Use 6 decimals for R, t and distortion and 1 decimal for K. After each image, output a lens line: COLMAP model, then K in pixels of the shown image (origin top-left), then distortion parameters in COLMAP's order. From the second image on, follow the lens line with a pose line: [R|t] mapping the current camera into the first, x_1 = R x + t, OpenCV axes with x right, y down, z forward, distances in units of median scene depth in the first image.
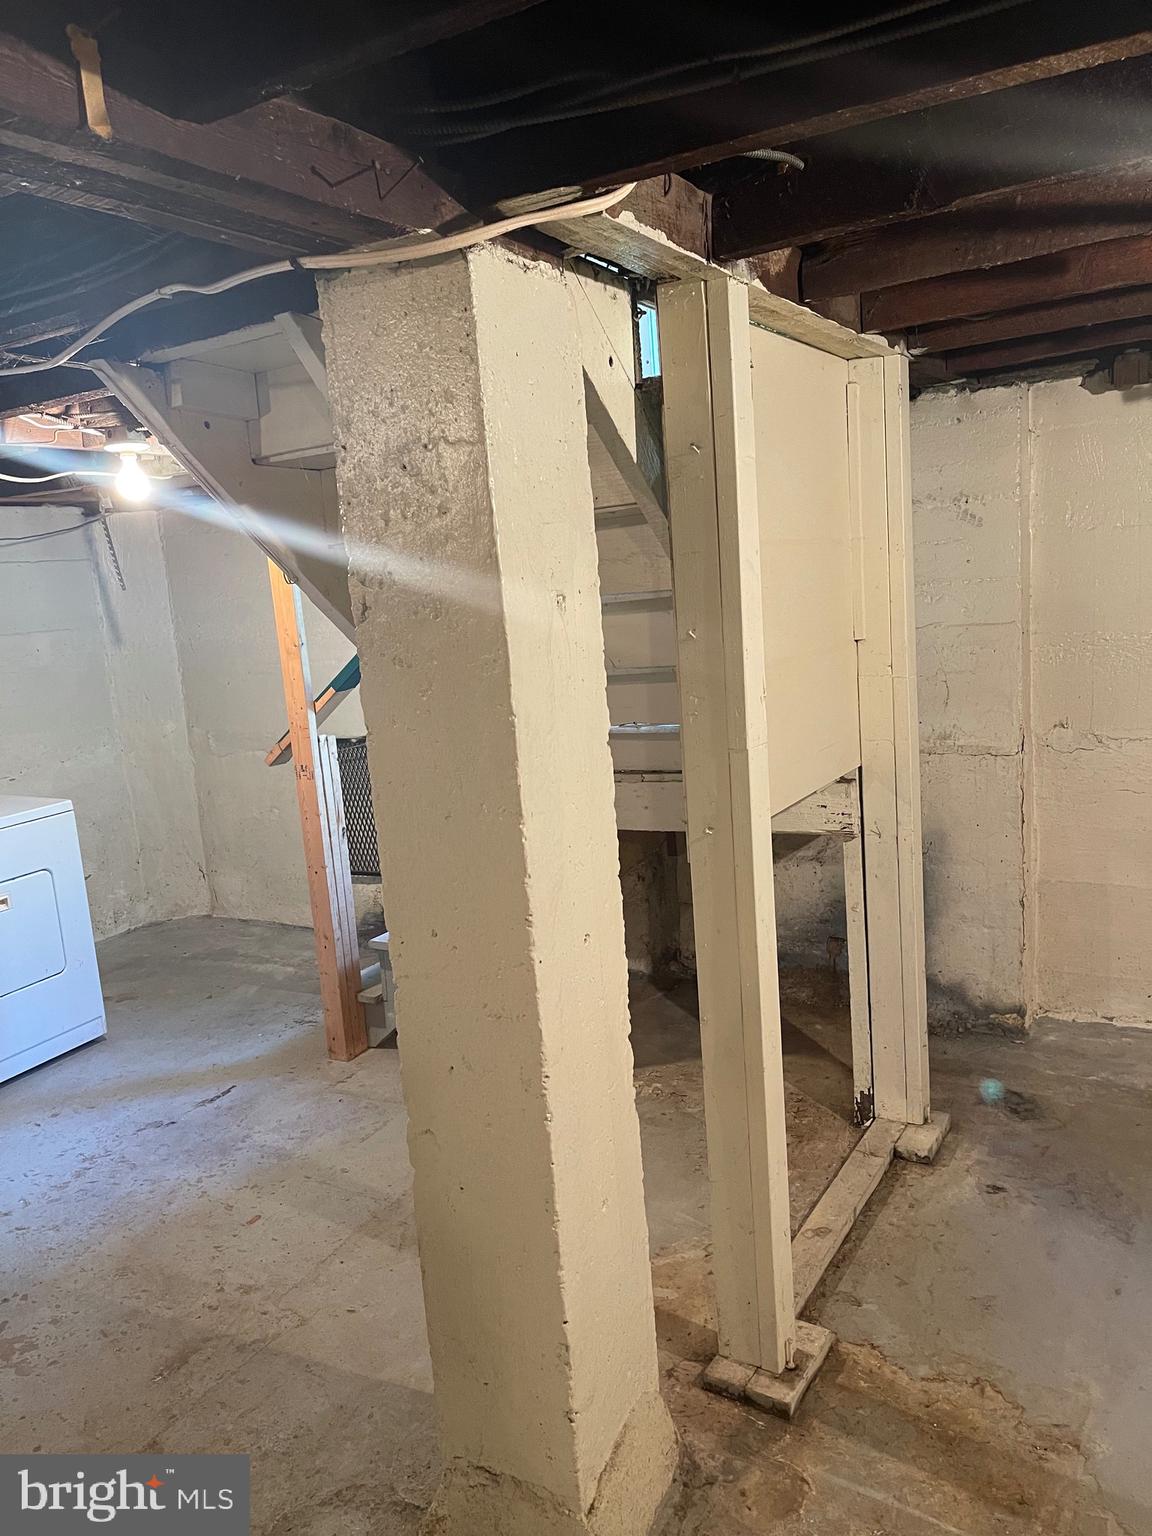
lens RADIAL K [[1156.1, 0, 576.0], [0, 1156.1, 768.0], [0, 0, 1]] dist [0.009178, 0.001948]
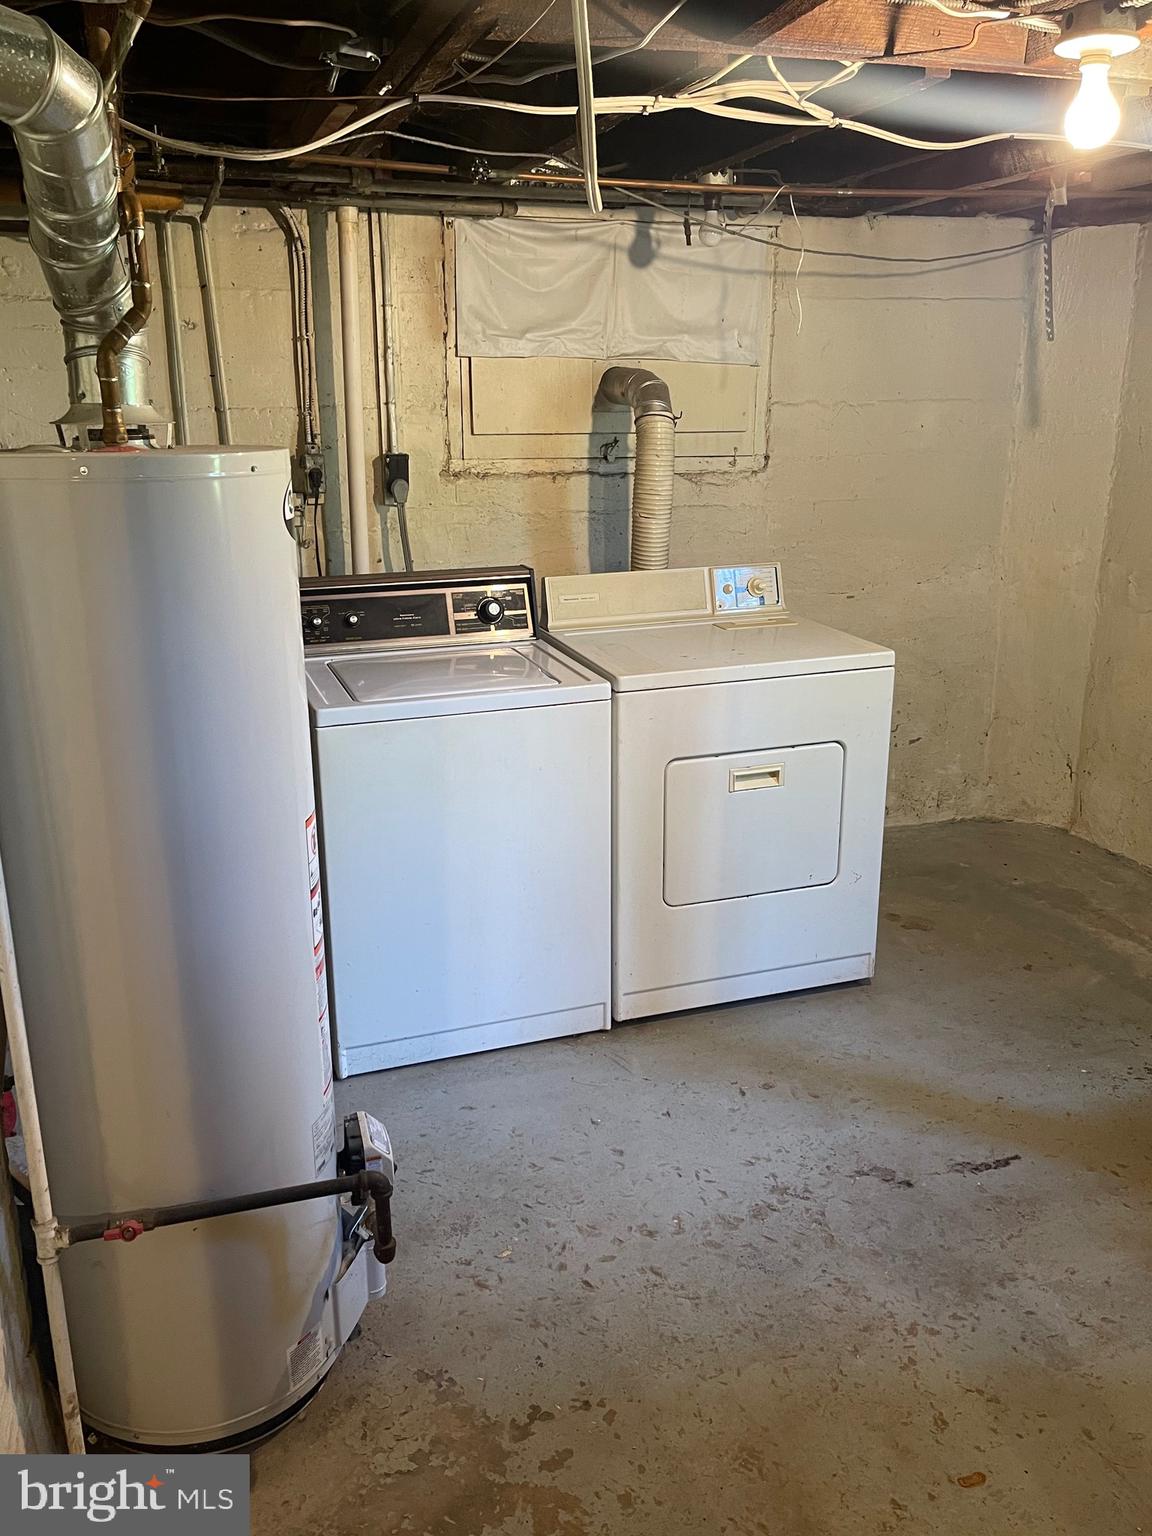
lens RADIAL K [[1251.9, 0, 576.0], [0, 1251.9, 768.0], [0, 0, 1]] dist [0.064595, -0.070961]
pose [[0.736907, 0.261600, -0.623325, -0.076933], [-0.162958, 0.963638, 0.211772, -0.028211], [0.656059, -0.054480, 0.752741, 0.261567]]
